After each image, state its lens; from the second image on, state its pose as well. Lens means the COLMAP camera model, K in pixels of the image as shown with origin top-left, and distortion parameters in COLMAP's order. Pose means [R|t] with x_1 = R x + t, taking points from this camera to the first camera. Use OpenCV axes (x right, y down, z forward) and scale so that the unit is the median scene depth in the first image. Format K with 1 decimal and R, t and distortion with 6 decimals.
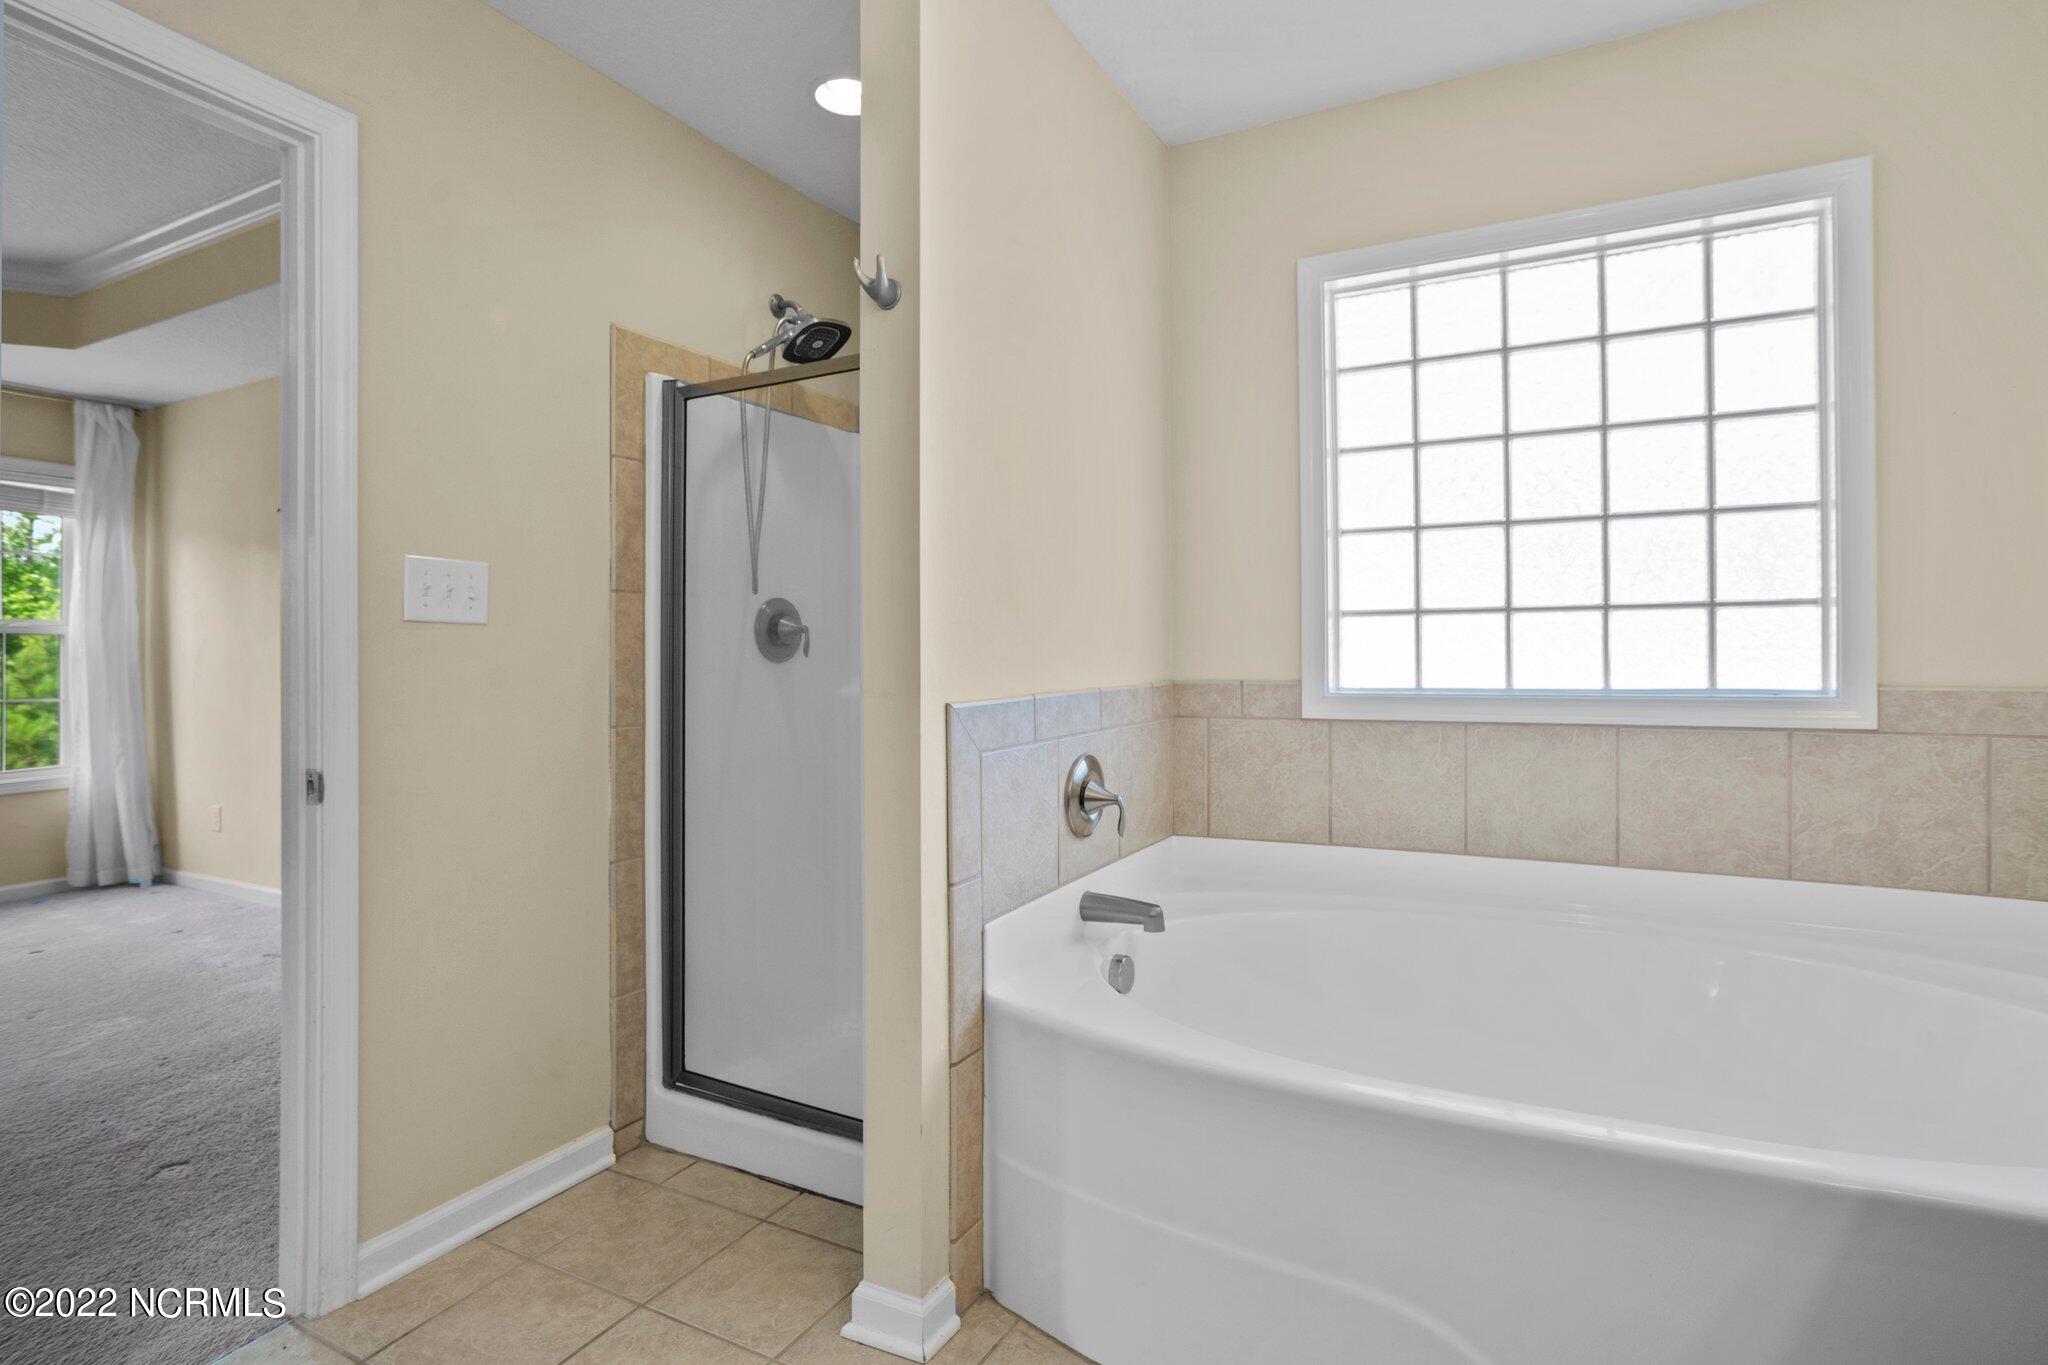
lens RADIAL K [[1058.8, 0, 1023.7], [0, 1058.8, 661.7], [0, 0, 1]] dist [-0.058211, 0.044290]
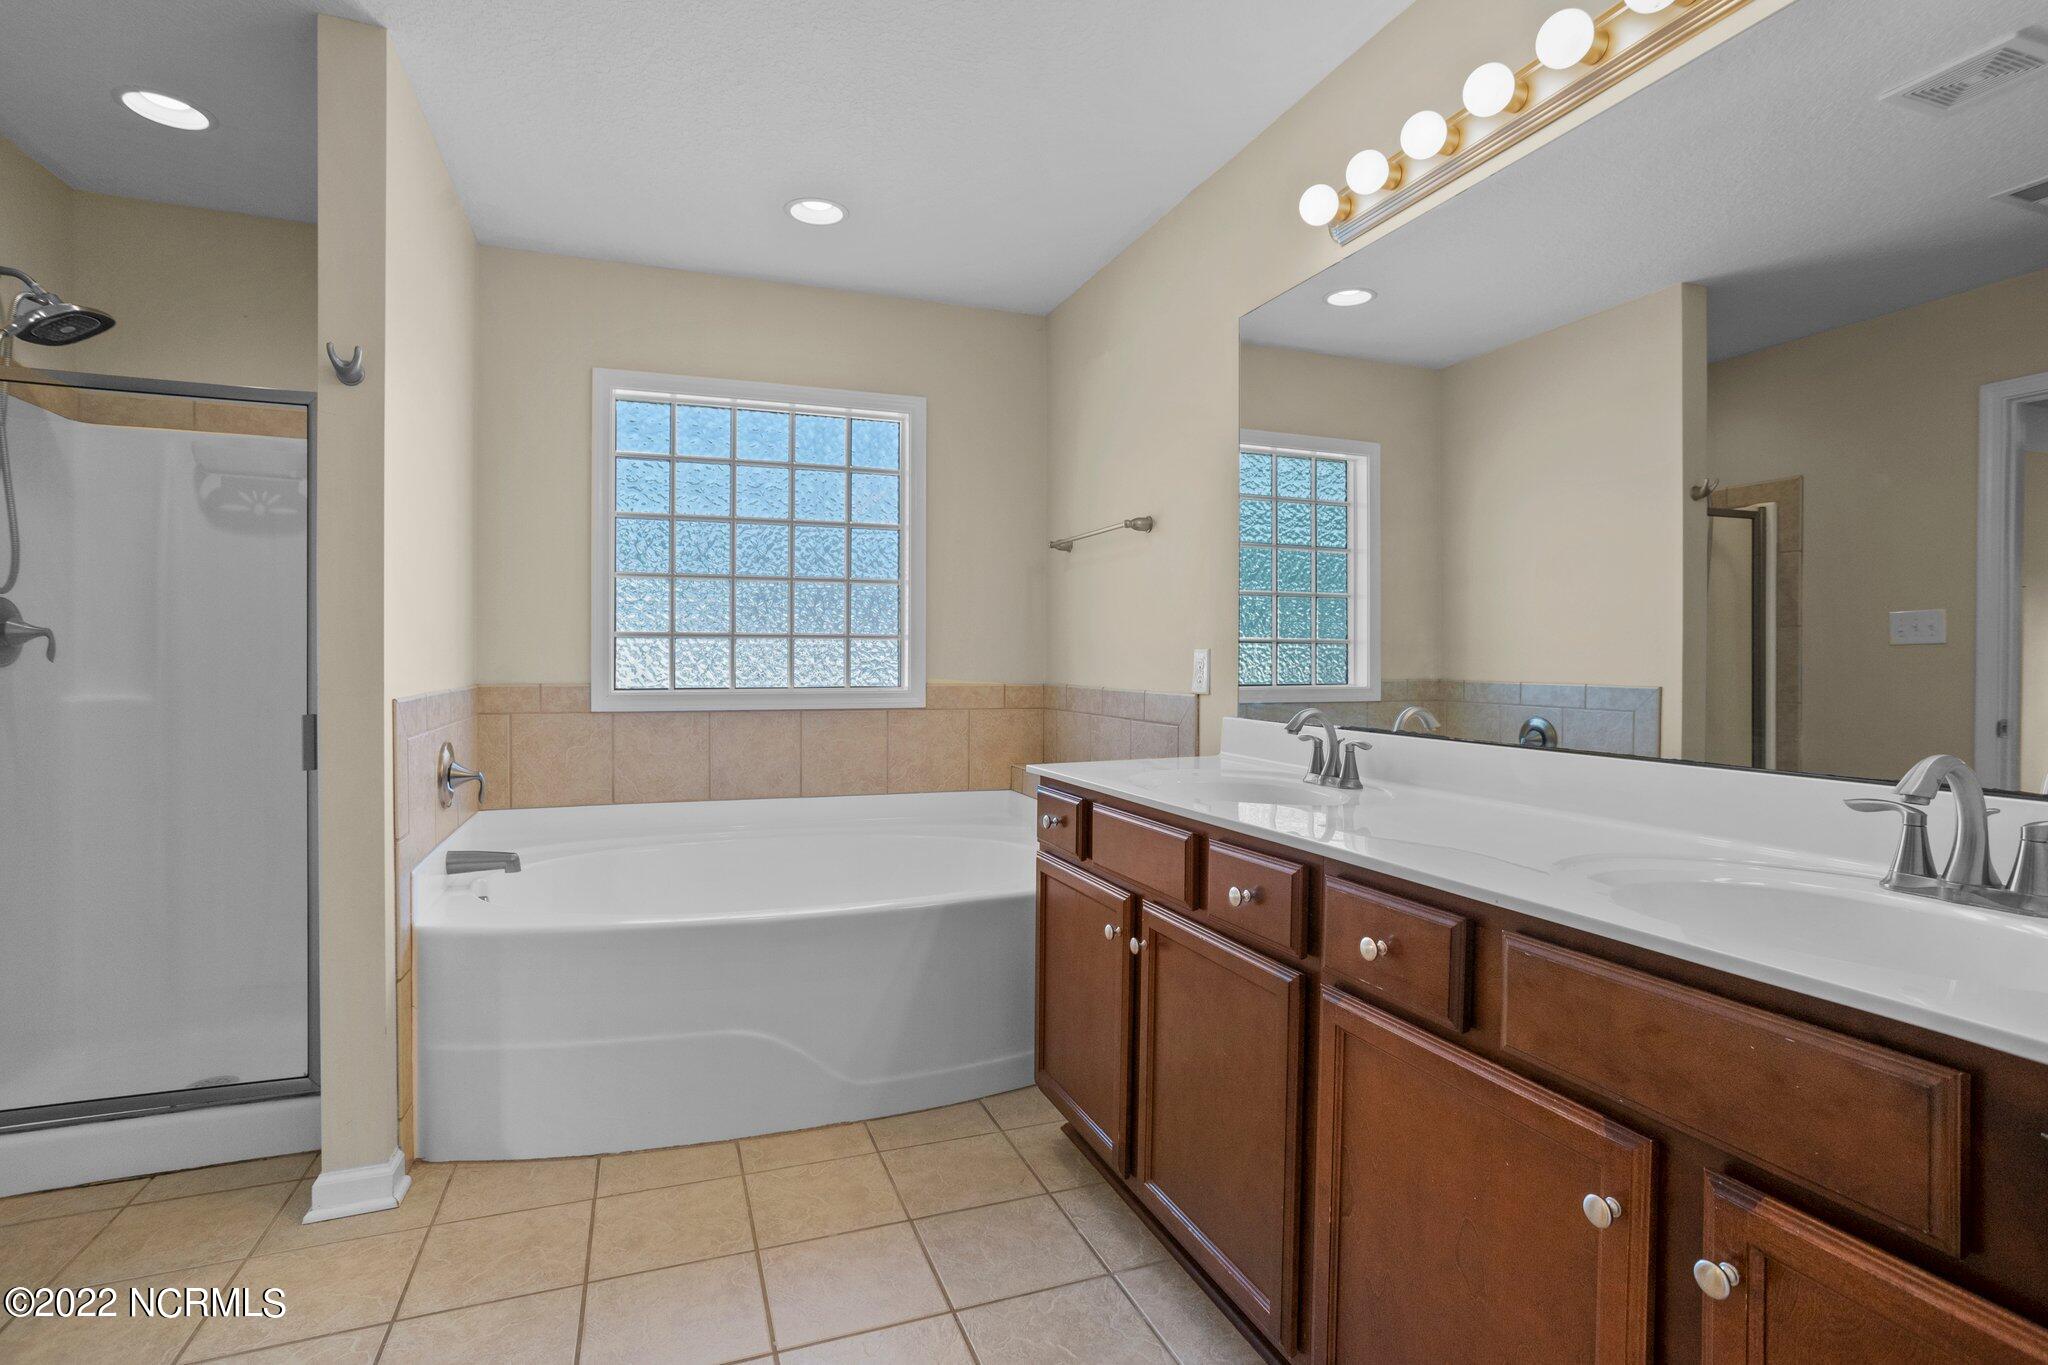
lens RADIAL K [[1016.3, 0, 1024.0], [0, 1016.3, 682.5], [0, 0, 1]] dist [-0.001568, 0.052066]
pose [[0.667163, -0.004203, 0.744900, -0.389838], [-0.000173, 0.999983, 0.005798, 0.010104], [-0.744912, -0.003997, 0.667151, -0.320088]]
